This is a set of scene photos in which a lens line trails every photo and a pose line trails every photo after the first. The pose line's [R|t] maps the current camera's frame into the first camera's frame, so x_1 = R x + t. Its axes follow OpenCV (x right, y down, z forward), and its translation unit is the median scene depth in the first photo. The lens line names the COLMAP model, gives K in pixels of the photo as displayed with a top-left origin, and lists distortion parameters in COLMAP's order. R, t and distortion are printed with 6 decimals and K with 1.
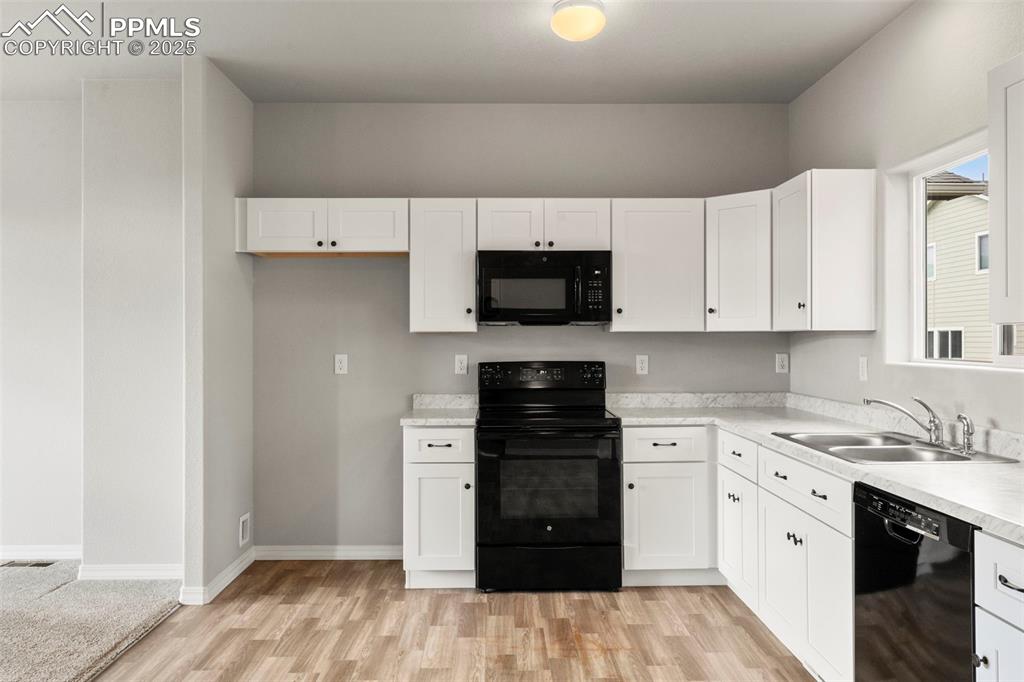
lens RADIAL K [[750.3, 0, 512.5], [0, 750.3, 331.1], [0, 0, 1]] dist [-0.007959, 0.000305]
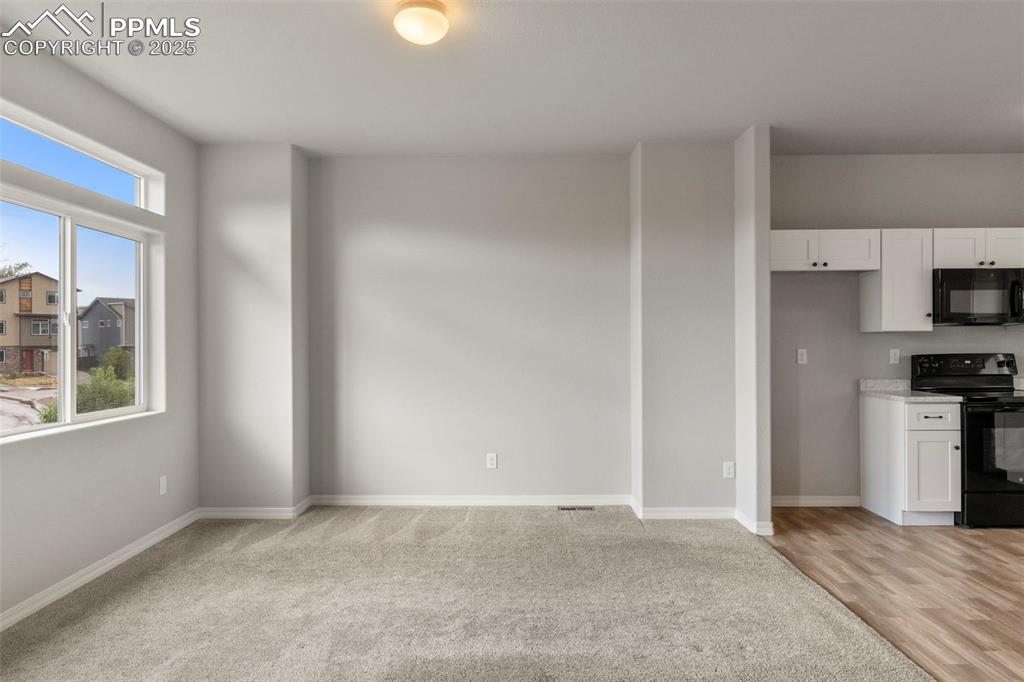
lens RADIAL K [[655.5, 0, 512.0], [0, 655.5, 341.0], [0, 0, 1]] dist [-0.001811, -0.000392]
pose [[0.999419, -0.004461, -0.033787, -0.743673], [0.004905, 0.999902, 0.013083, -0.000290], [0.033725, -0.013241, 0.999343, -0.163539]]
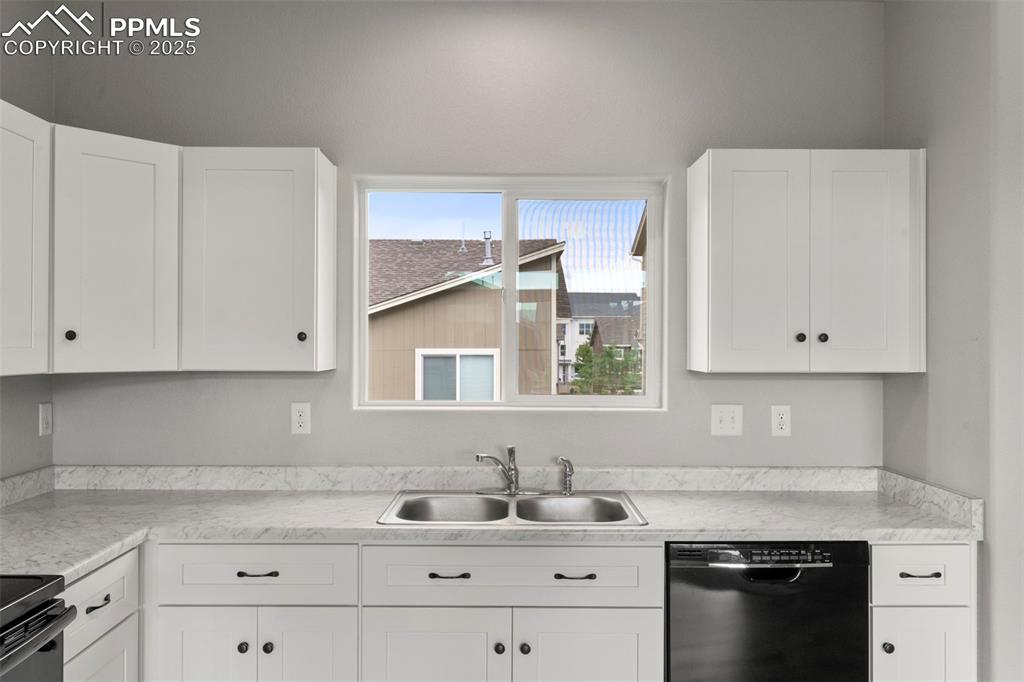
lens RADIAL K [[806.1, 0, 512.0], [0, 806.1, 341.0], [0, 0, 1]] dist [-0.003657, 0.001894]
pose [[0.016701, 0.006320, 0.999841, -0.309617], [-0.012248, 0.999906, -0.006115, -0.023496], [-0.999786, -0.012143, 0.016777, 0.671492]]
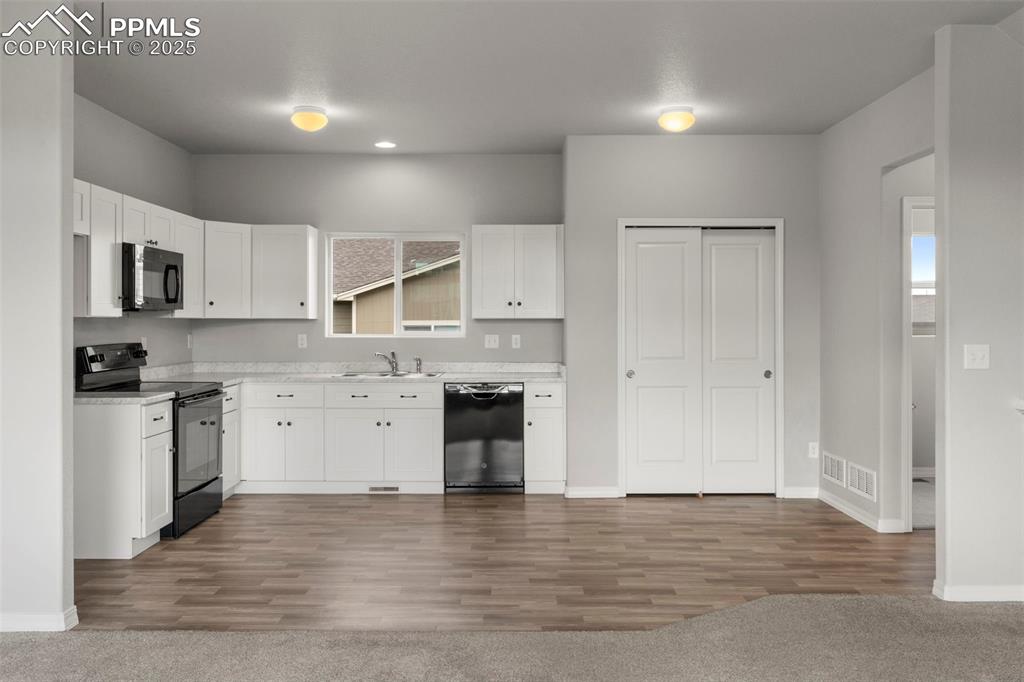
lens RADIAL K [[808.5, 0, 511.2], [0, 808.5, 322.7], [0, 0, 1]] dist [-0.002746, -0.000211]
pose [[0.026367, 0.001091, 0.999652, -1.200907], [-0.009426, 0.999955, -0.000843, 0.004504], [-0.999608, -0.009400, 0.026376, 0.410104]]
